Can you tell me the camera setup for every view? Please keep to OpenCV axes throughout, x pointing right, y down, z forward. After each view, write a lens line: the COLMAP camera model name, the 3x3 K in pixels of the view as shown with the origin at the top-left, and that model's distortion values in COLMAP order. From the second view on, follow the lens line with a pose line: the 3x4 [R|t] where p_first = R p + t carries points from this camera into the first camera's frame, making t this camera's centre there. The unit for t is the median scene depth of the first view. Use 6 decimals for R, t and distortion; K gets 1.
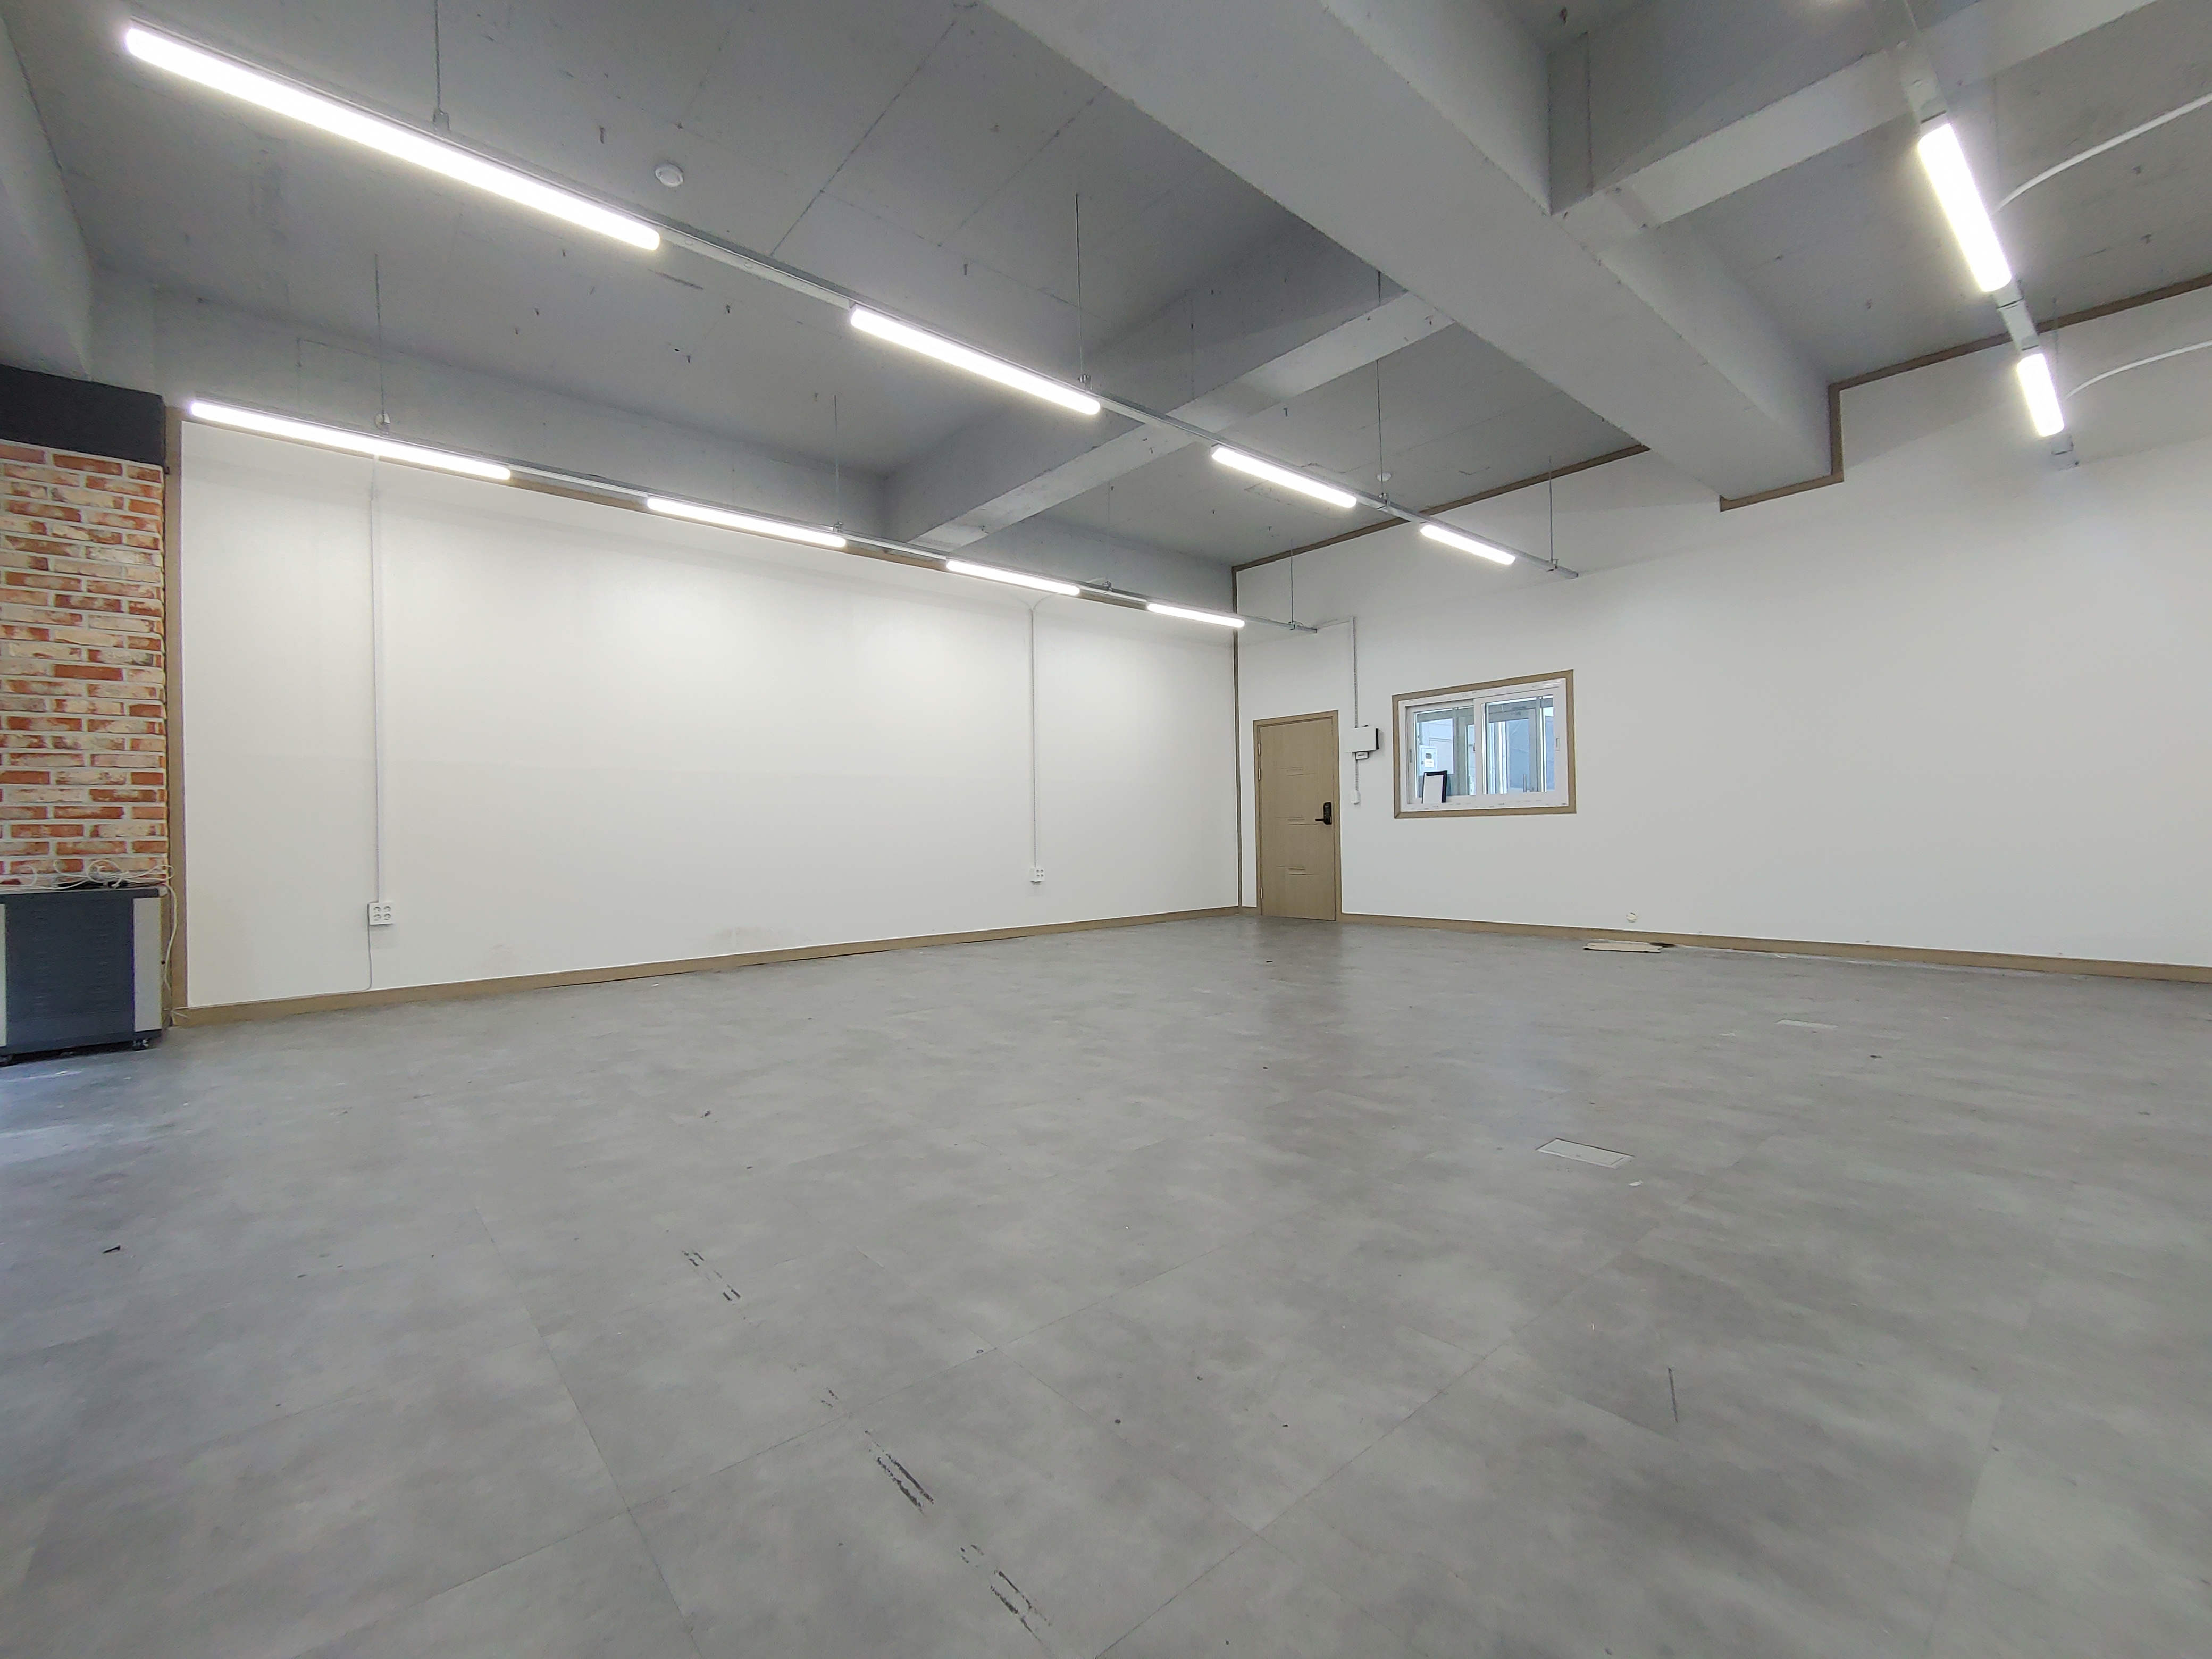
lens RADIAL K [[933.2, 0, 1109.0], [0, 933.2, 823.9], [0, 0, 1]] dist [-0.000880, -0.000214]
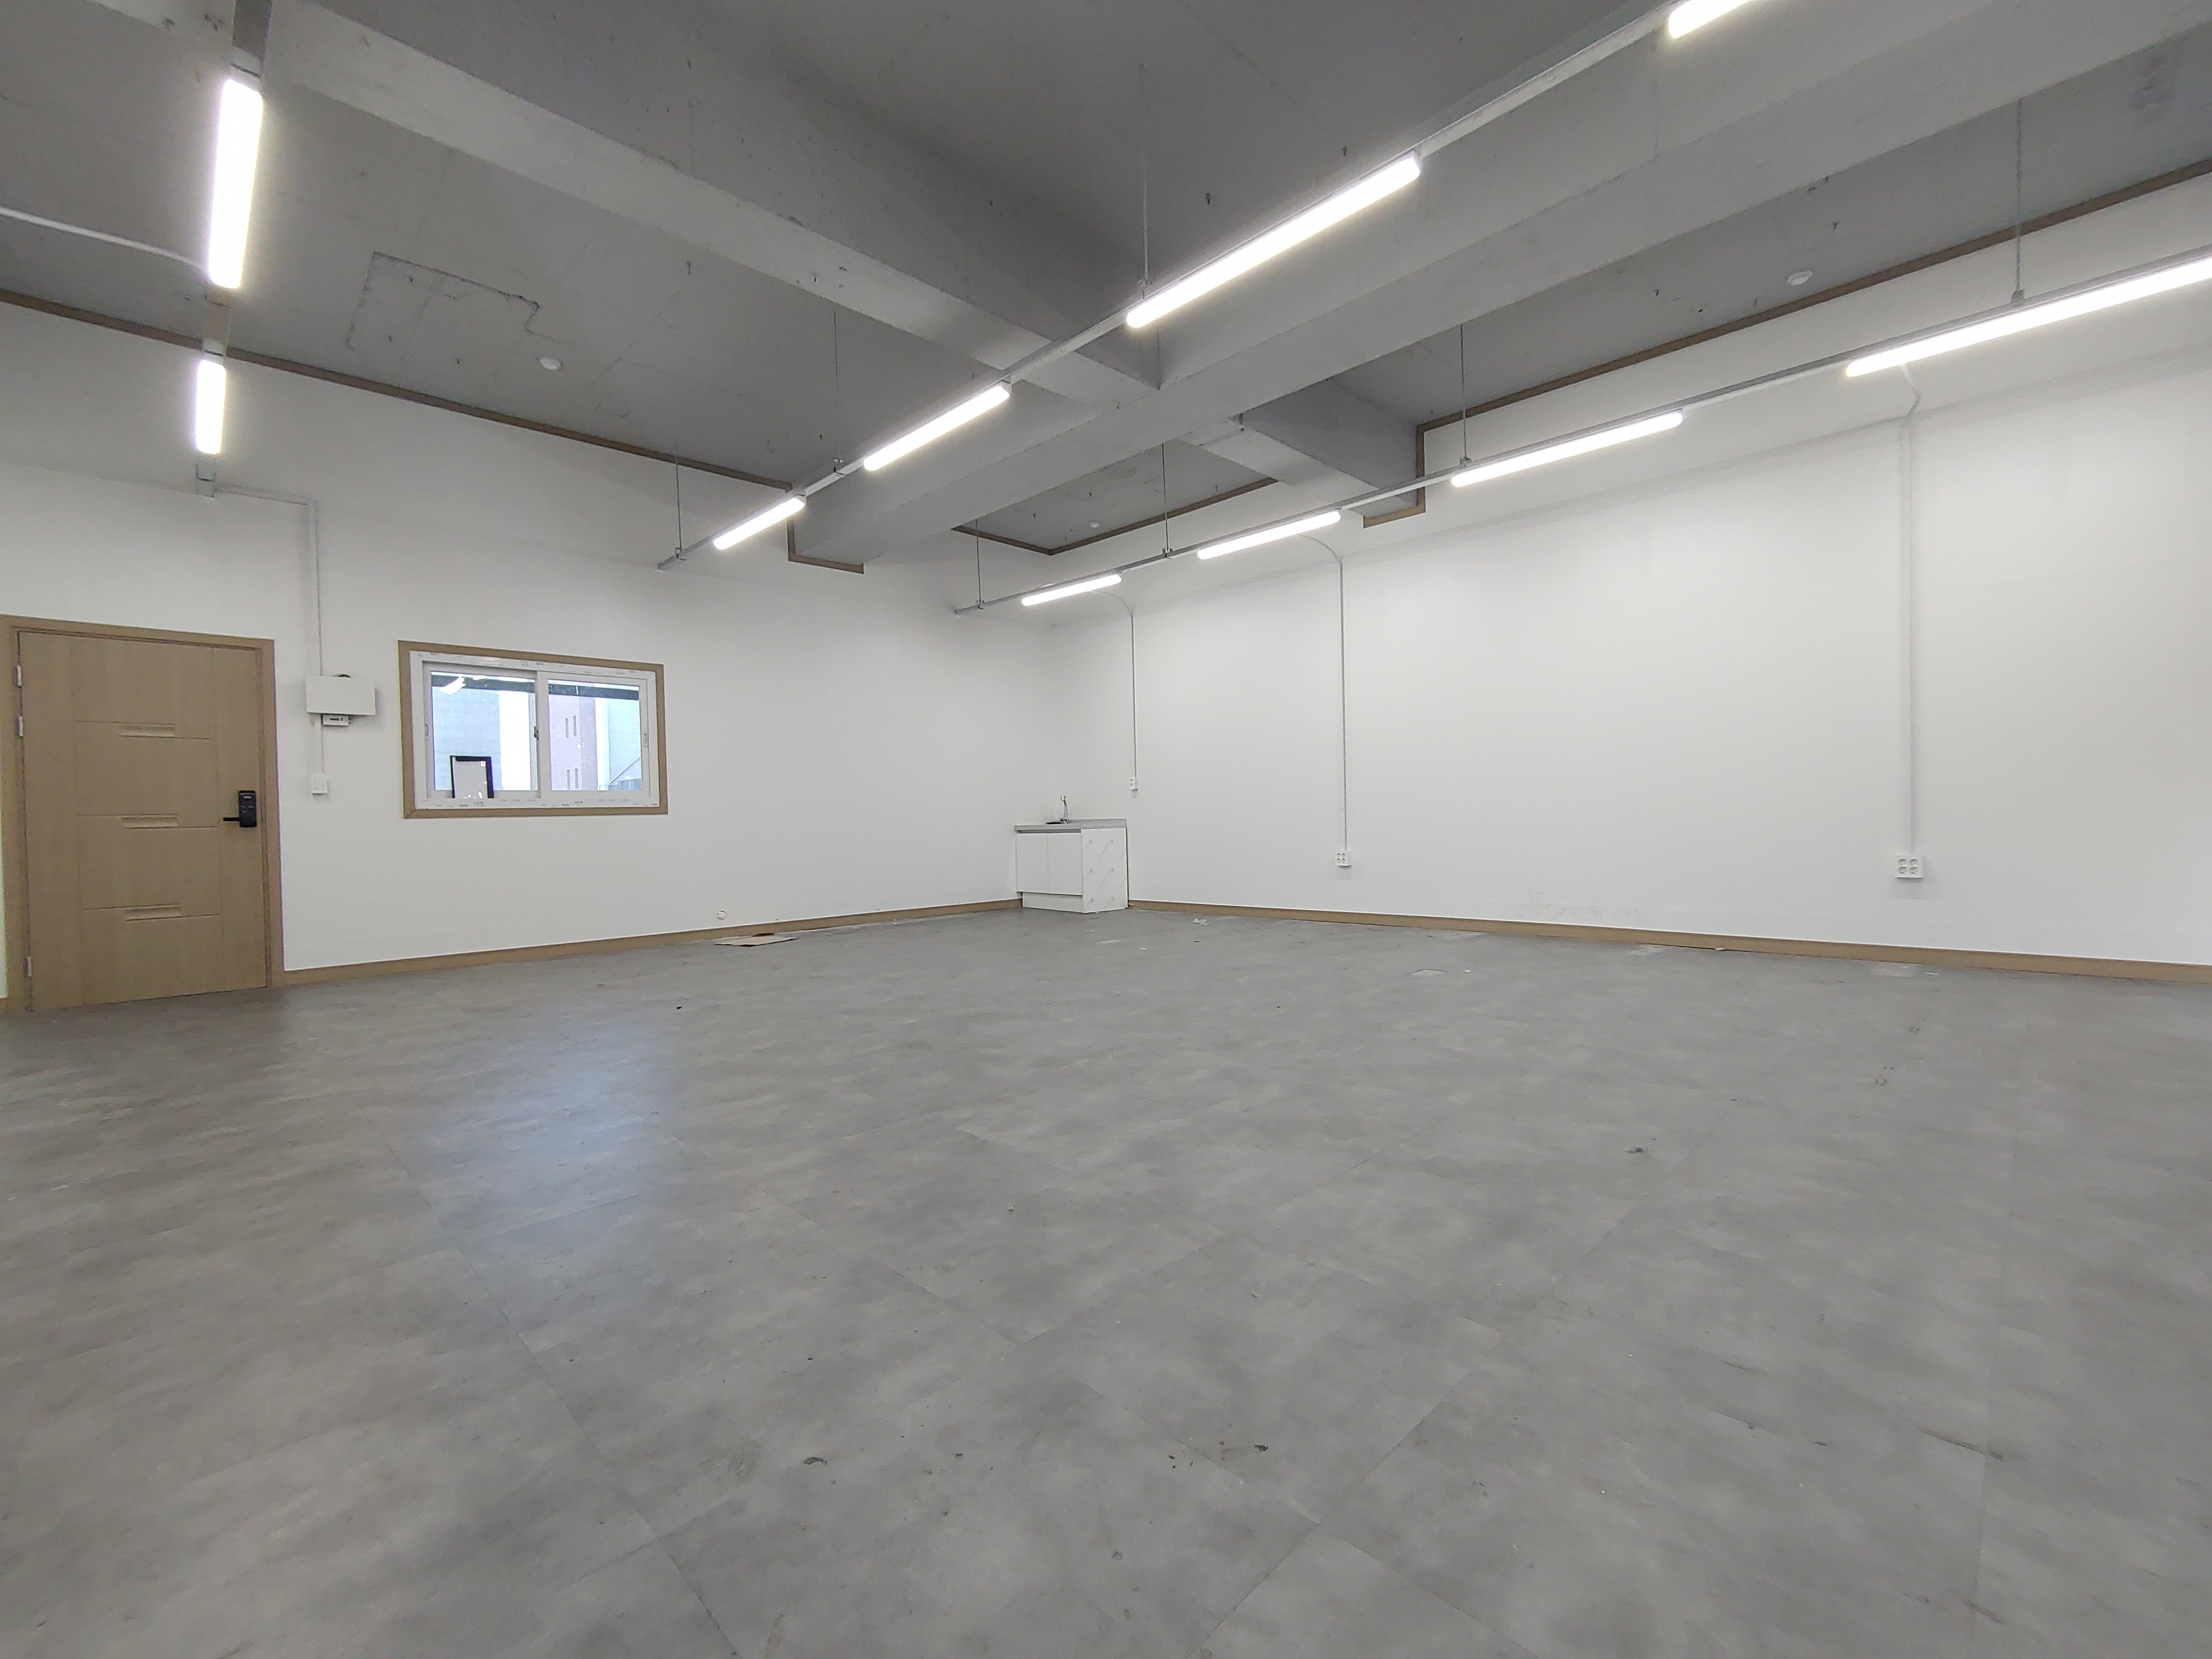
lens RADIAL K [[930.1, 0, 1106.0], [0, 930.1, 829.5], [0, 0, 1]] dist [0.035627, 0.000030]
pose [[-0.049091, 0.000381, 0.998794, -0.426971], [0.008542, 0.999964, 0.000038, 0.007083], [-0.998758, 0.008533, -0.049092, 0.512936]]
